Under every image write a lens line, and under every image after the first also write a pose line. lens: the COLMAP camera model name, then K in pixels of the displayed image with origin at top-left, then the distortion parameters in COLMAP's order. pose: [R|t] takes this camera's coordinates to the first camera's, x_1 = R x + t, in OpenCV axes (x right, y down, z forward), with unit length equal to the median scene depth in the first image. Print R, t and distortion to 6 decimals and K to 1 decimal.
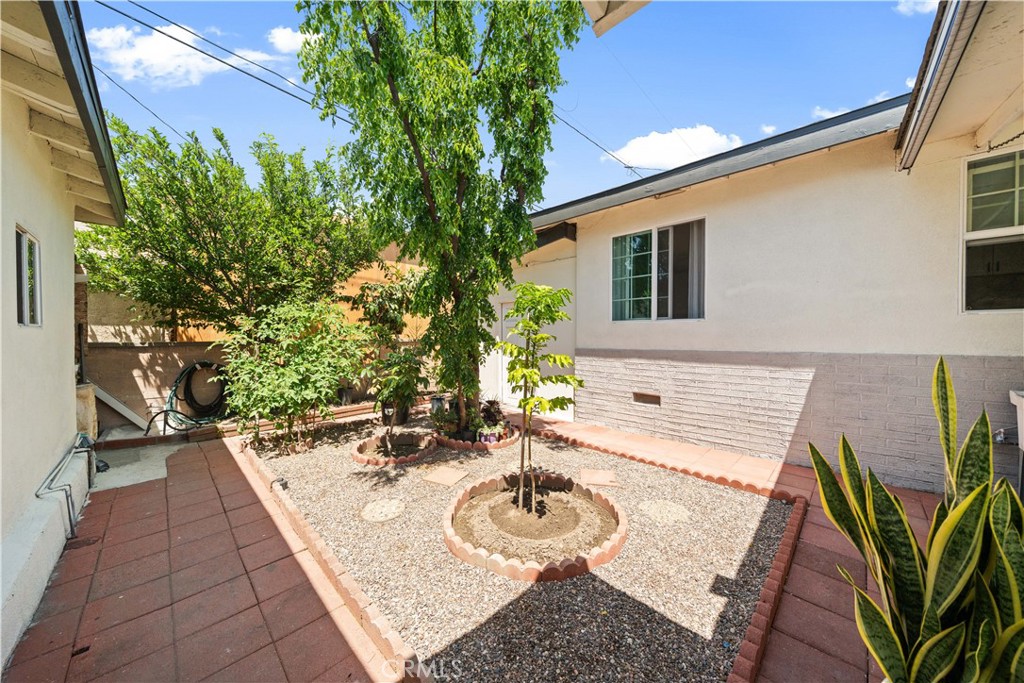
lens RADIAL K [[348.0, 0, 512.0], [0, 348.0, 339.5], [0, 0, 1]] dist [-0.001691, -0.000151]
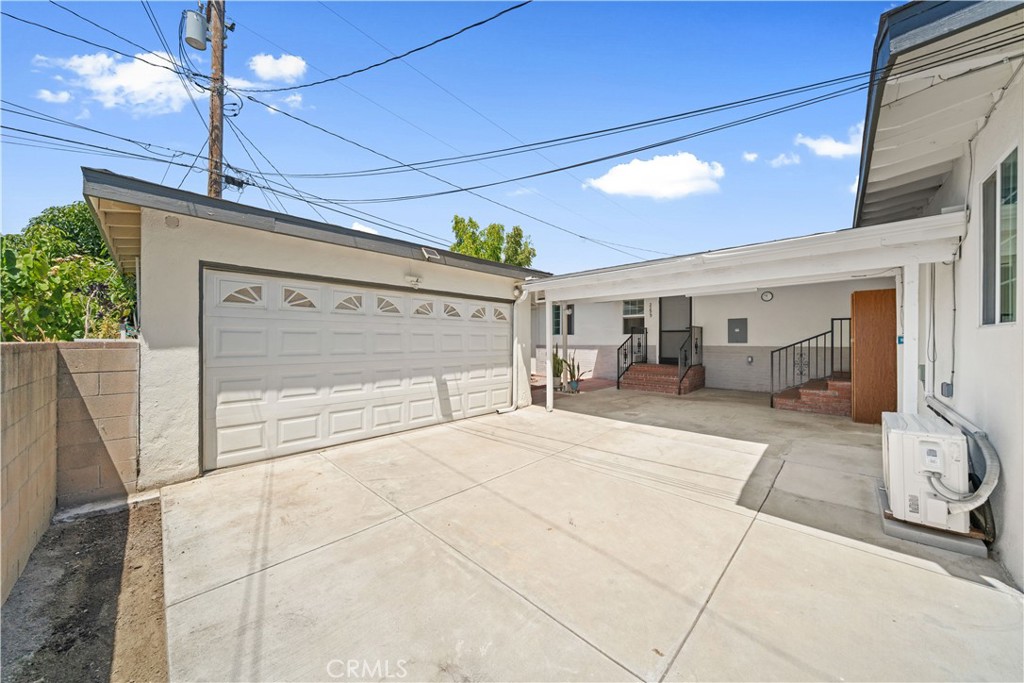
lens RADIAL K [[348.0, 0, 510.4], [0, 348.0, 335.8], [0, 0, 1]] dist [-0.001691, -0.000151]
pose [[0.999891, 0.004287, 0.014158, -0.054899], [-0.003942, 0.999697, -0.024312, 0.023961], [-0.014258, 0.024254, 0.999604, -1.855061]]
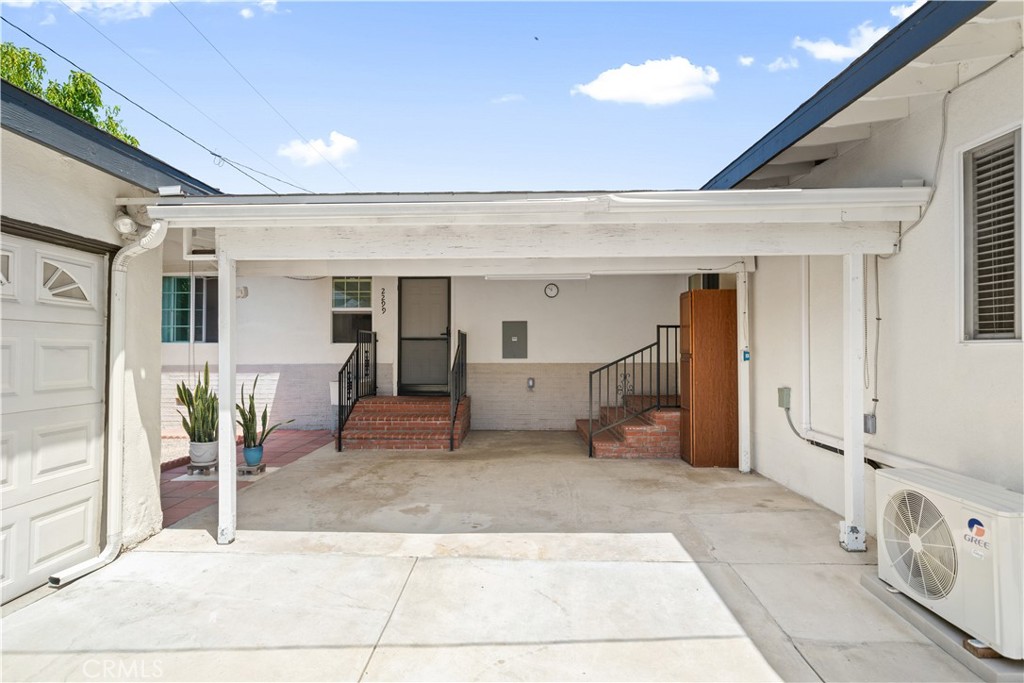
lens RADIAL K [[544.1, 0, 503.0], [0, 544.1, 340.1], [0, 0, 1]] dist [0.005084, 0.000054]
pose [[0.730224, 0.016296, 0.683013, -0.154750], [0.005898, 0.999528, -0.030154, 0.004521], [-0.683182, 0.026048, 0.729783, -1.347528]]
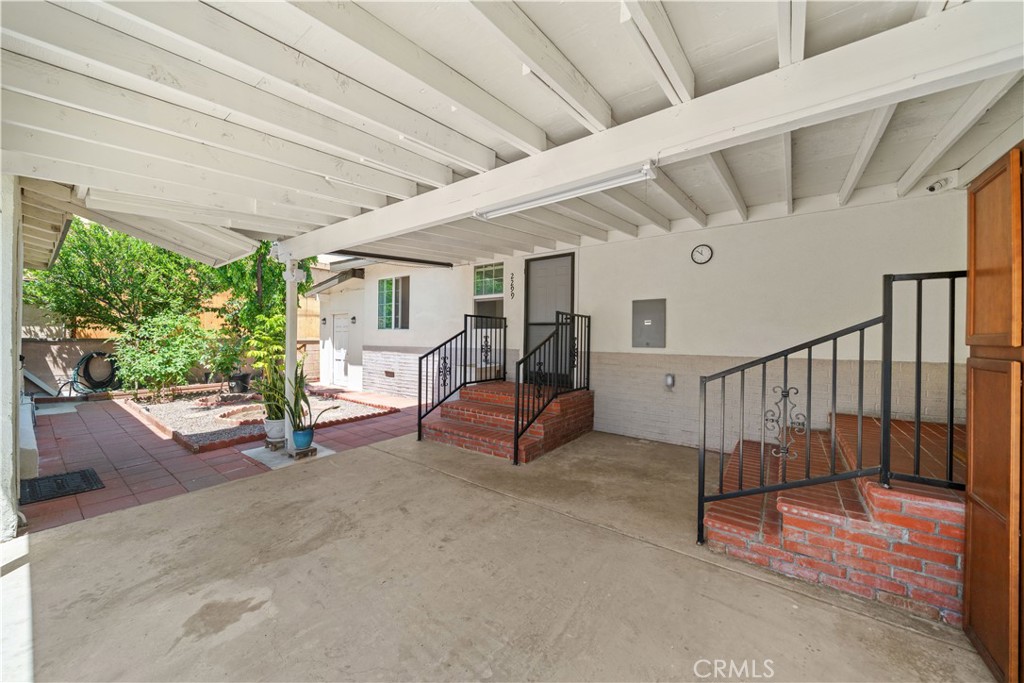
lens RADIAL K [[363.1, 0, 510.9], [0, 363.1, 335.9], [0, 0, 1]] dist [-0.003501, 0.000143]
pose [[0.990055, 0.013930, 0.139992, 0.723136], [-0.011715, 0.999793, -0.016638, 0.000729], [-0.140194, 0.014833, 0.990013, -0.880175]]
